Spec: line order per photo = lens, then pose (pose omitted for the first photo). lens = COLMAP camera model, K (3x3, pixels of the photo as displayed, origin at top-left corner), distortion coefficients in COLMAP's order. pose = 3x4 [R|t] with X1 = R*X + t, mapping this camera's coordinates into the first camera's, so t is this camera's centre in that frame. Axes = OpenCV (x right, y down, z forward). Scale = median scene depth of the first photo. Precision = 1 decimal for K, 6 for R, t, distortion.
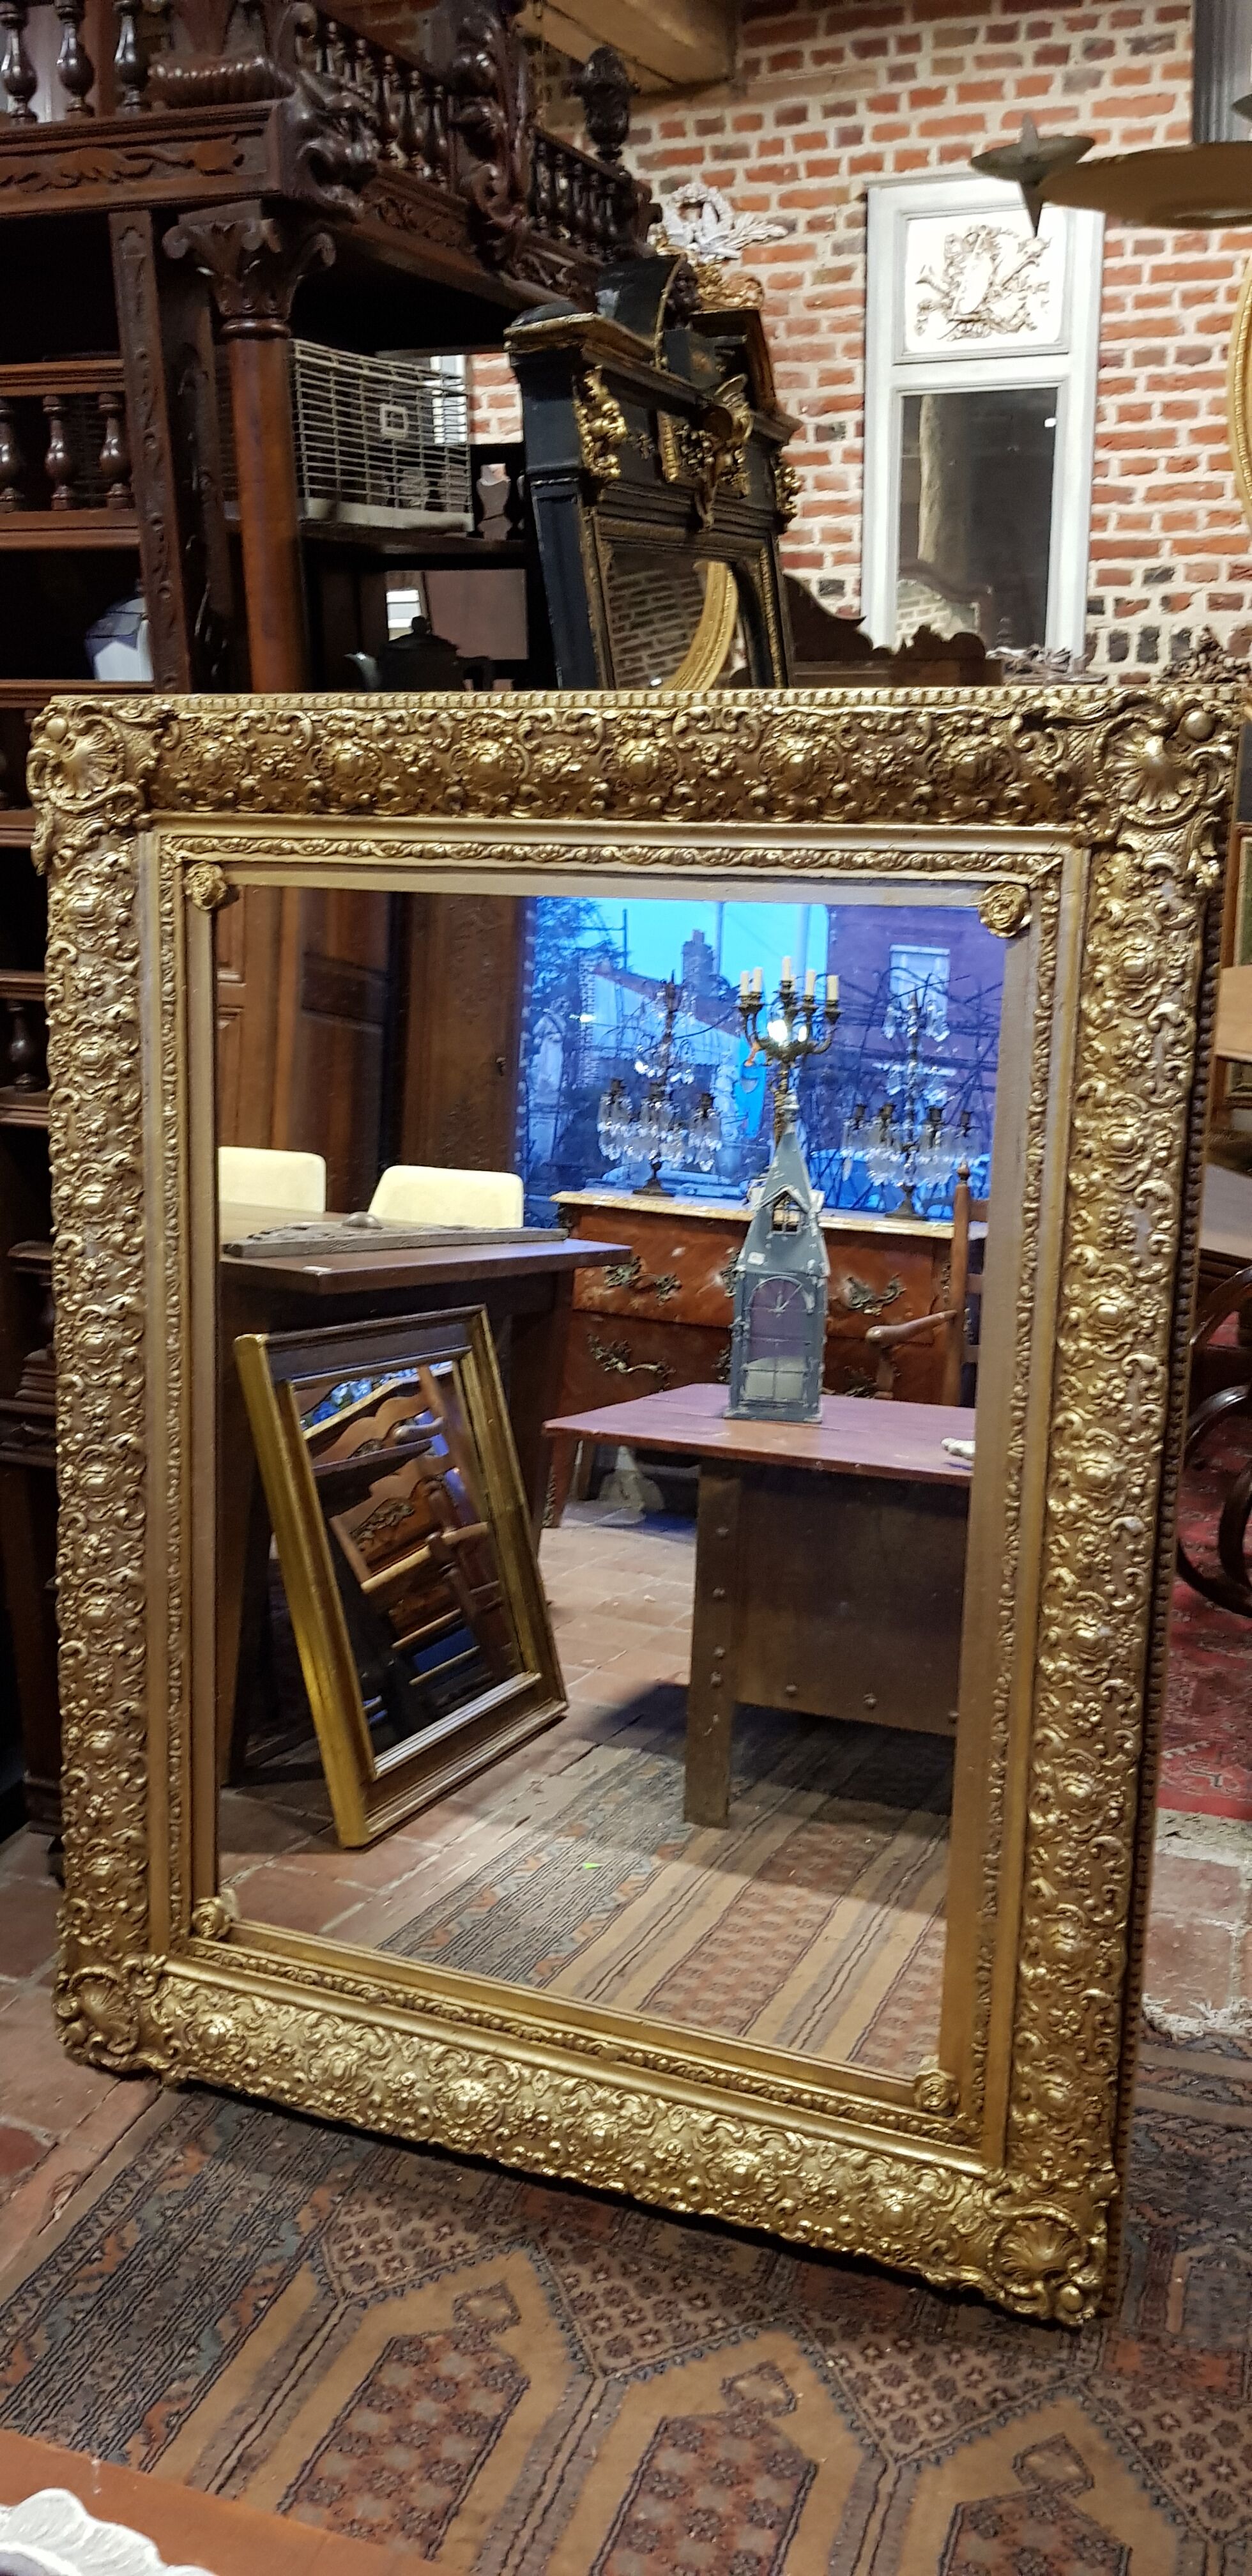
lens RADIAL K [[2017.8, 0, 636.9], [0, 2017.8, 1298.6], [0, 0, 1]] dist [0.080460, -0.140746]
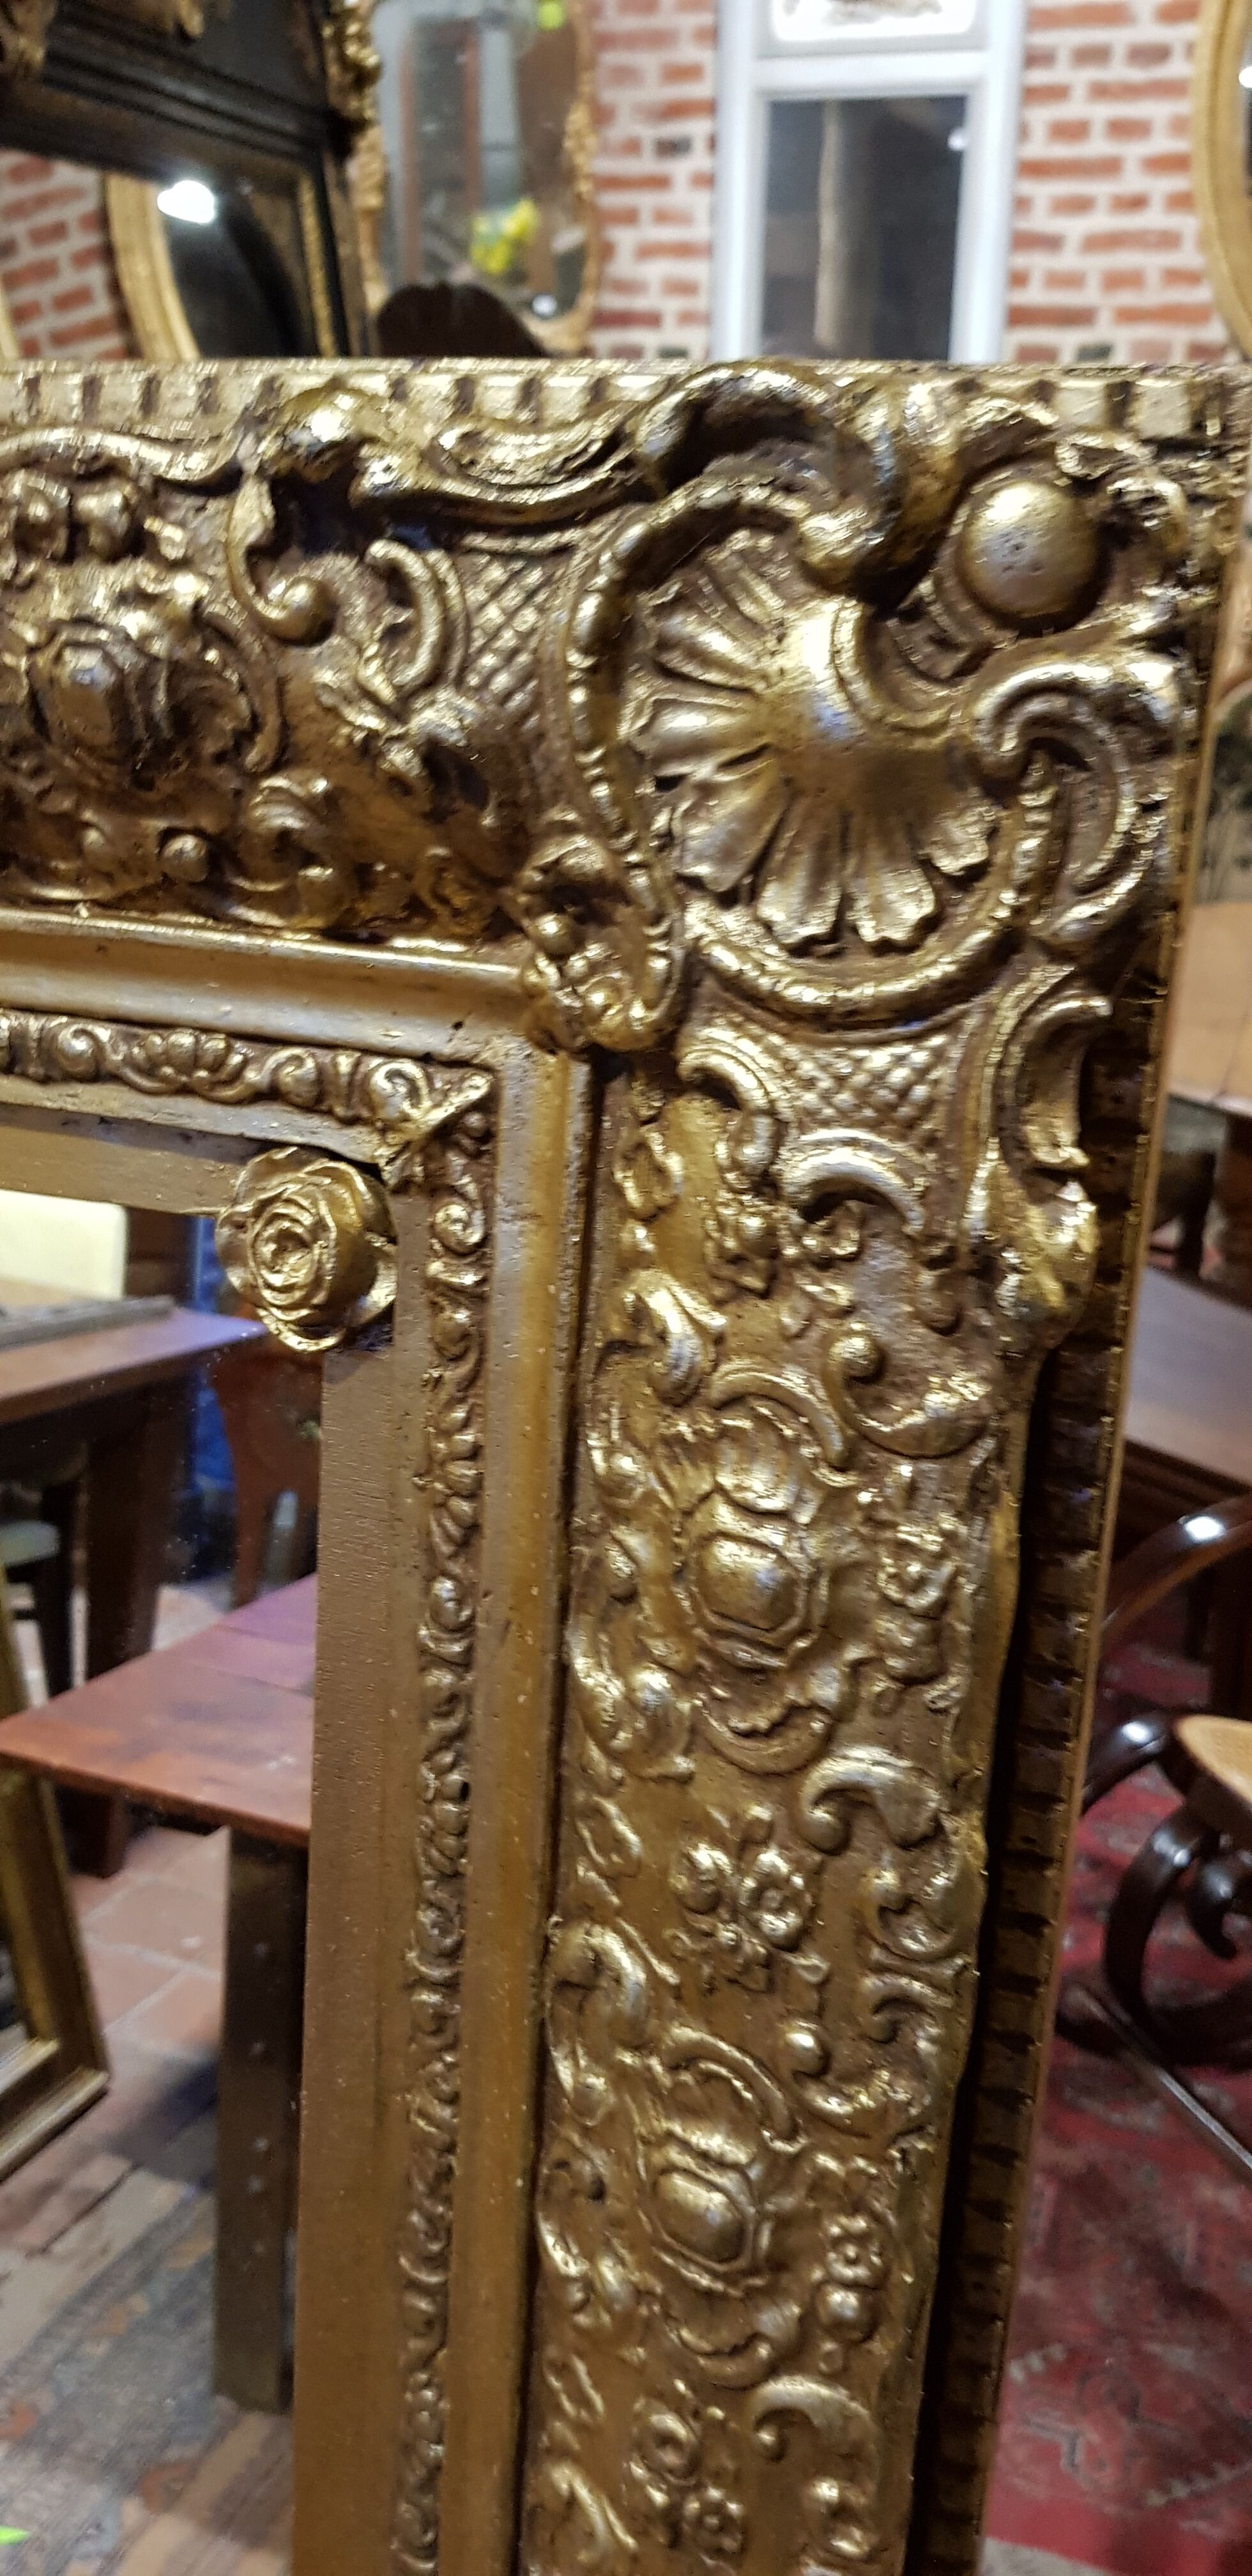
lens RADIAL K [[2017.8, 0, 629.2], [0, 2017.8, 1299.8], [0, 0, 1]] dist [0.080460, -0.140746]
pose [[0.999322, 0.016964, 0.032672, 0.220262], [-0.019565, 0.996522, 0.081005, -0.212190], [-0.031184, -0.081590, 0.996178, 0.755282]]
